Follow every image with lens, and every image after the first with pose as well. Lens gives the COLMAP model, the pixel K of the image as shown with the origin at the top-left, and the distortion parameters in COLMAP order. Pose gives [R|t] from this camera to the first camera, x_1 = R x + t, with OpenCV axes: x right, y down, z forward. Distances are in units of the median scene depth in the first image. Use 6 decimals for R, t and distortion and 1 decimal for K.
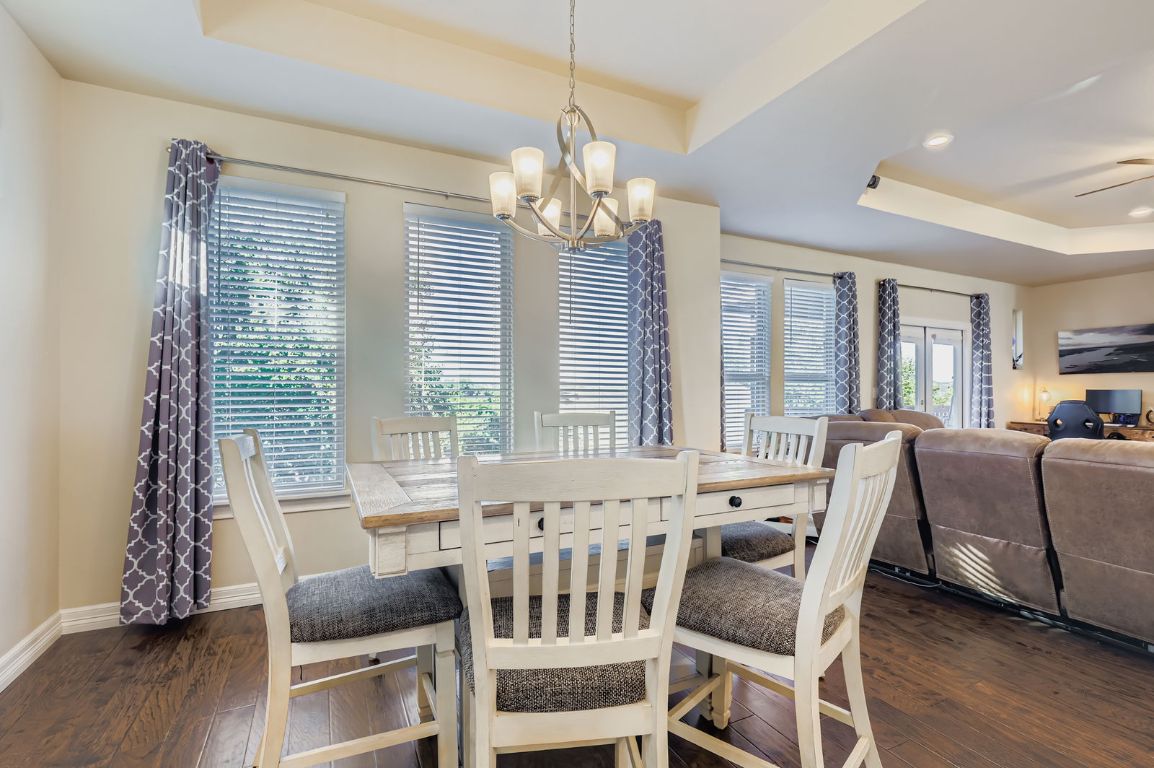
lens RADIAL K [[523.1, 0, 573.6], [0, 523.1, 384.9], [0, 0, 1]] dist [0.003559, -0.000619]
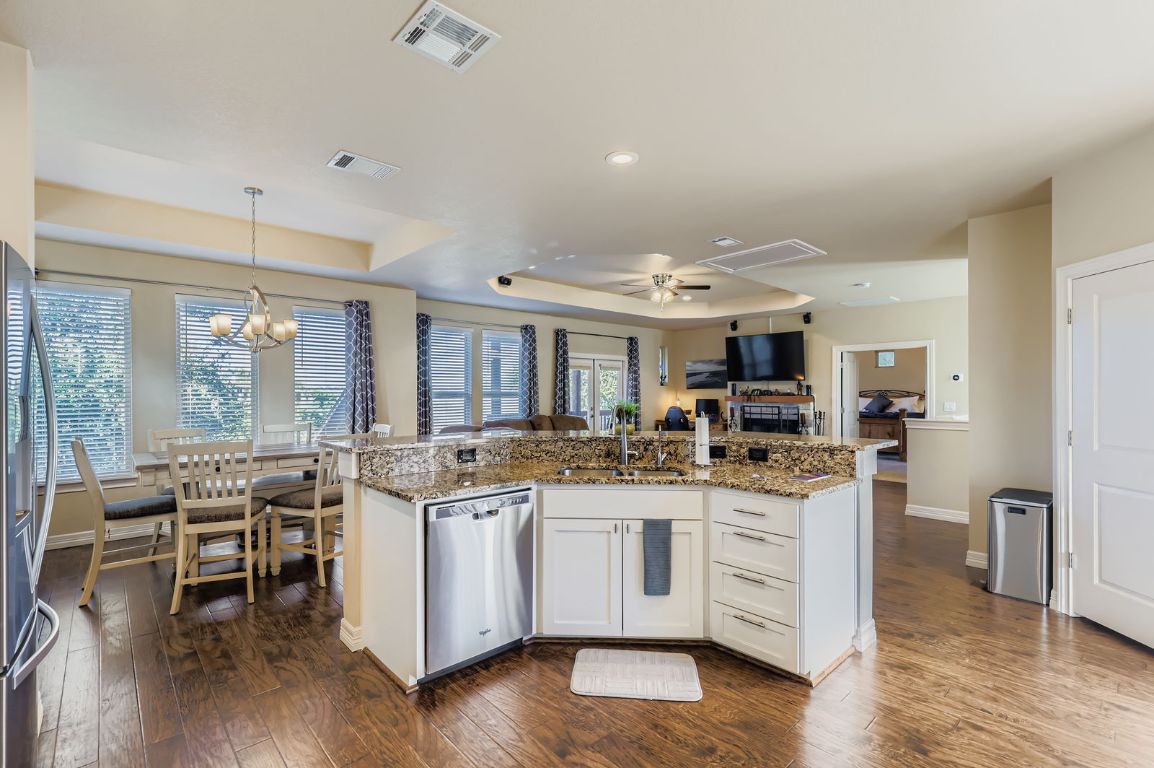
lens RADIAL K [[523.1, 0, 579.6], [0, 523.1, 391.9], [0, 0, 1]] dist [0.003559, -0.000619]
pose [[0.958640, -0.003767, 0.284597, 0.226279], [0.000044, 0.999914, 0.013087, -0.039966], [-0.284622, -0.012533, 0.958558, -0.497733]]
